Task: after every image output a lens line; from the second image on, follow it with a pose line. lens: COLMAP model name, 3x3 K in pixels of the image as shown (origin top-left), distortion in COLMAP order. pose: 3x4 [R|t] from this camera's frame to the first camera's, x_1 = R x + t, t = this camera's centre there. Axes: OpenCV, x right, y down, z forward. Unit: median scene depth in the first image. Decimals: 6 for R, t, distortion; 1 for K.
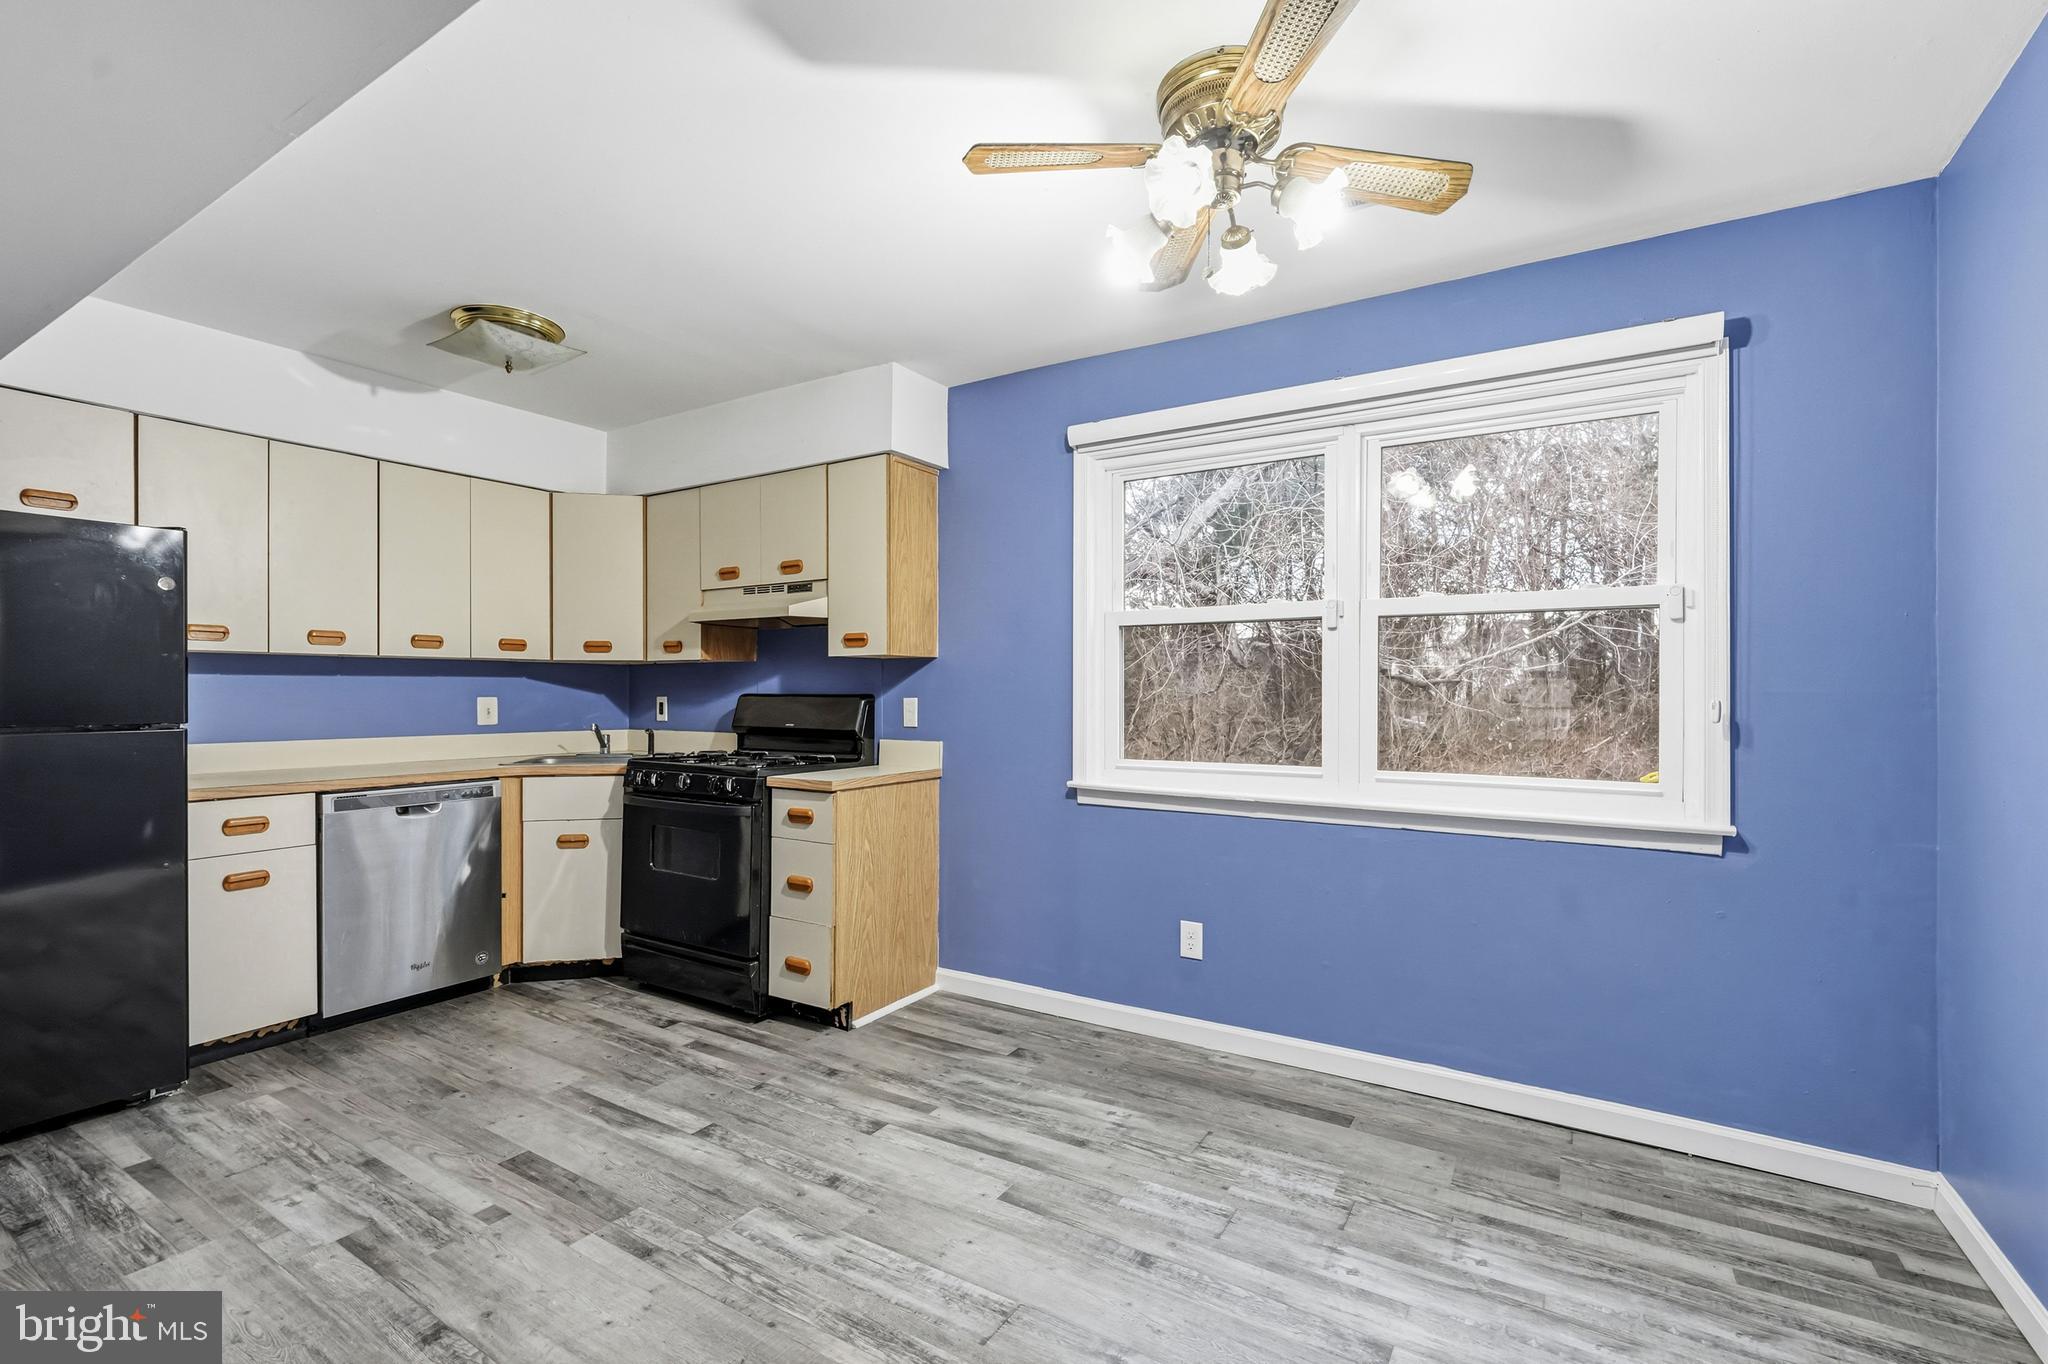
lens RADIAL K [[884.8, 0, 1017.5], [0, 884.8, 691.1], [0, 0, 1]] dist [-0.009772, 0.004640]
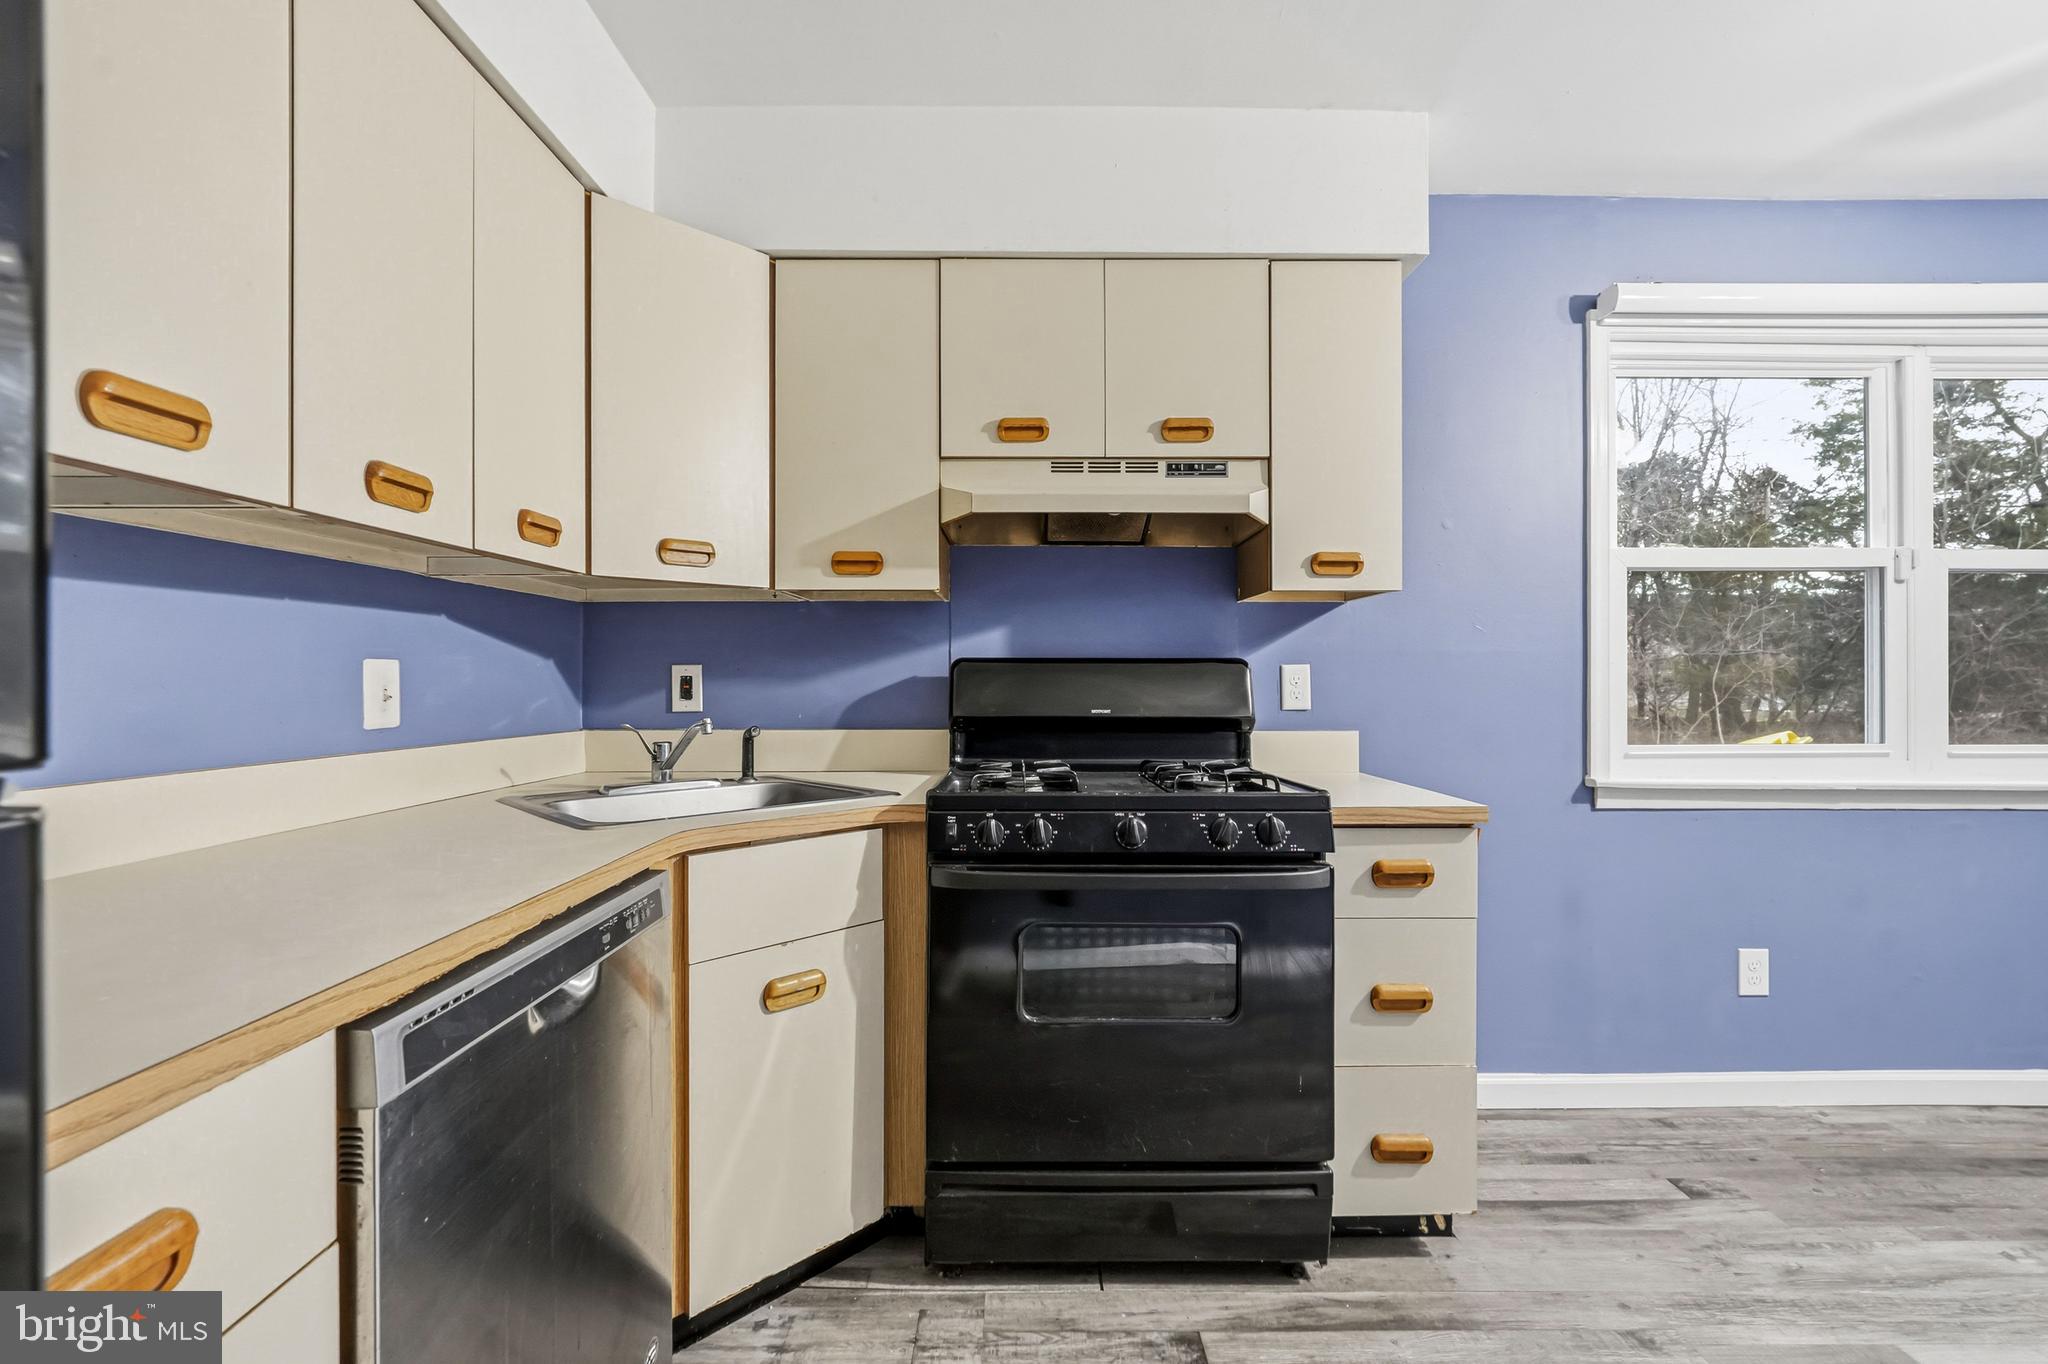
lens RADIAL K [[868.5, 0, 1031.4], [0, 868.5, 680.0], [0, 0, 1]] dist [-0.015194, 0.006701]
pose [[0.849693, -0.002597, 0.527271, -0.702725], [0.000708, 0.999993, 0.003784, 0.018631], [-0.527277, -0.002842, 0.849689, 0.649498]]
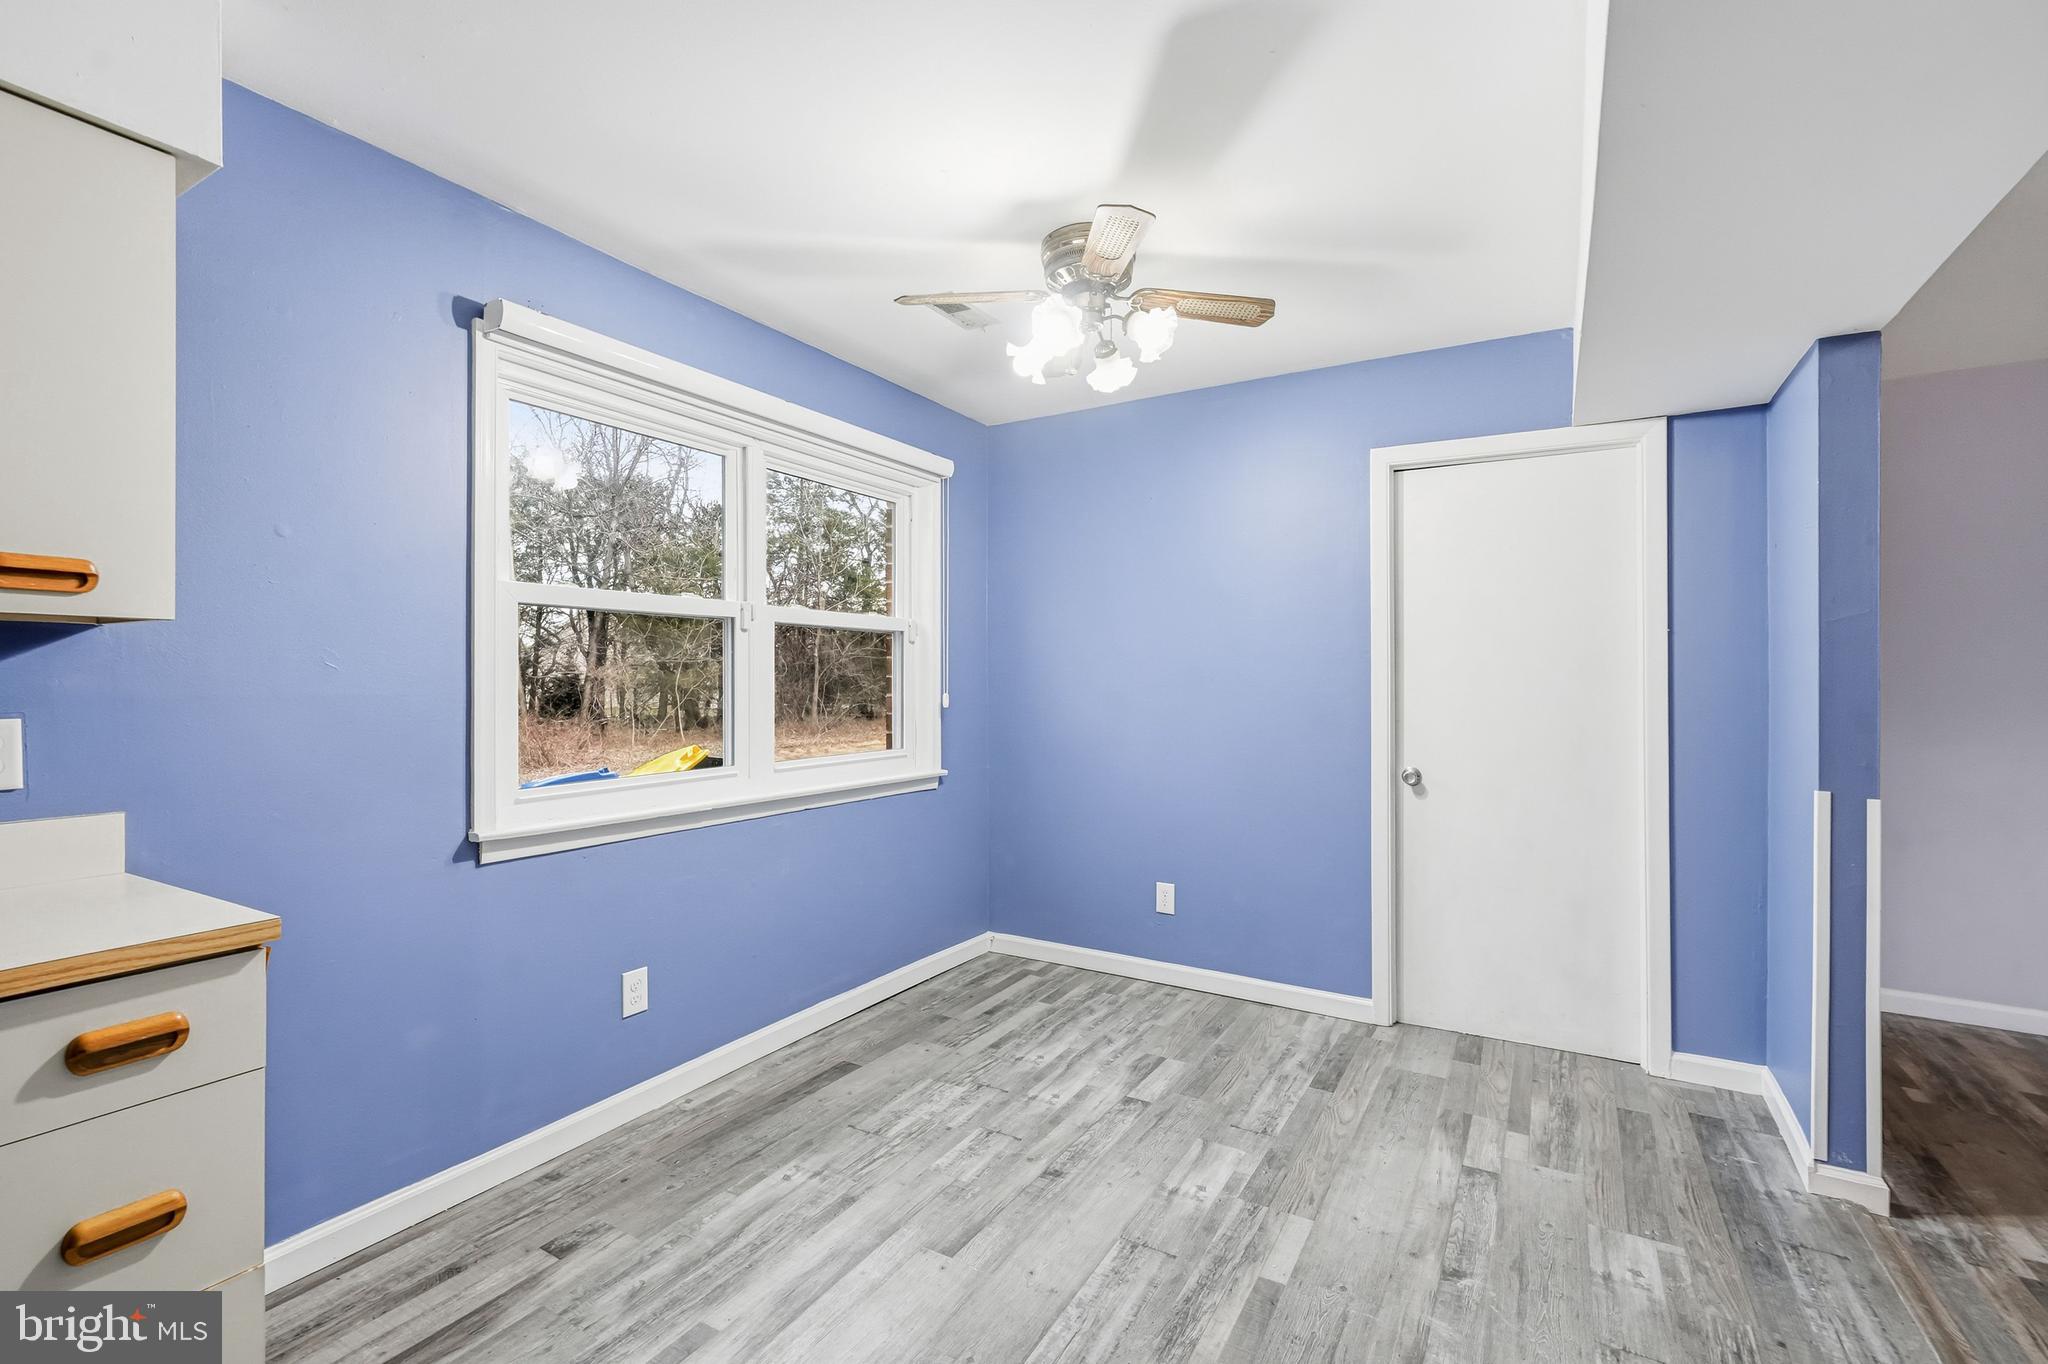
lens RADIAL K [[896.5, 0, 1018.7], [0, 896.5, 677.0], [0, 0, 1]] dist [-0.003323, -0.000035]
pose [[-0.013469, 0.000872, 0.999909, -0.612839], [-0.001335, 0.999999, -0.000890, -0.013665], [-0.999908, -0.001347, -0.013468, 0.612361]]
